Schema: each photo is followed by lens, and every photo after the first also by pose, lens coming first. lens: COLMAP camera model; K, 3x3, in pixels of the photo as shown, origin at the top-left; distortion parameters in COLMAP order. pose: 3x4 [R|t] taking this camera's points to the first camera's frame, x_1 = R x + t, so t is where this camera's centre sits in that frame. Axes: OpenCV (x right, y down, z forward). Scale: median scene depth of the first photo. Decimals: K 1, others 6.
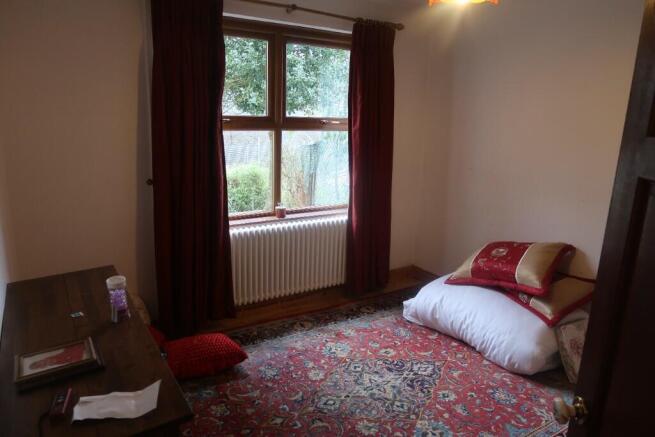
lens RADIAL K [[459.7, 0, 327.5], [0, 459.7, 218.5], [0, 0, 1]] dist [0.000666, 0.001150]
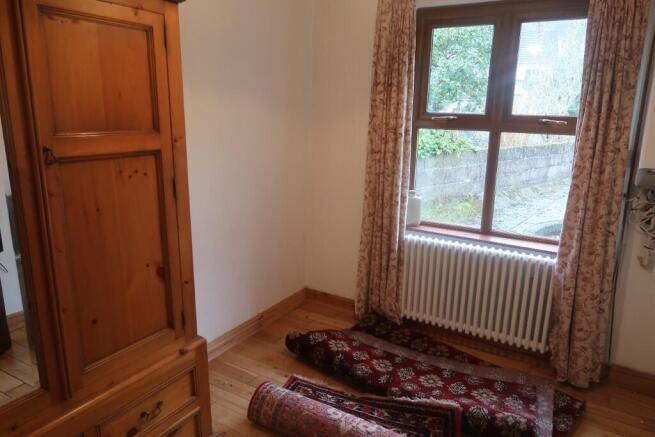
lens RADIAL K [[459.7, 0, 327.5], [0, 459.7, 218.5], [0, 0, 1]] dist [0.000666, 0.001150]
pose [[0.452854, 0.192298, -0.870600, 0.492221], [-0.217033, 0.970868, 0.101552, -0.061446], [0.864766, 0.142961, 0.481396, 0.377848]]
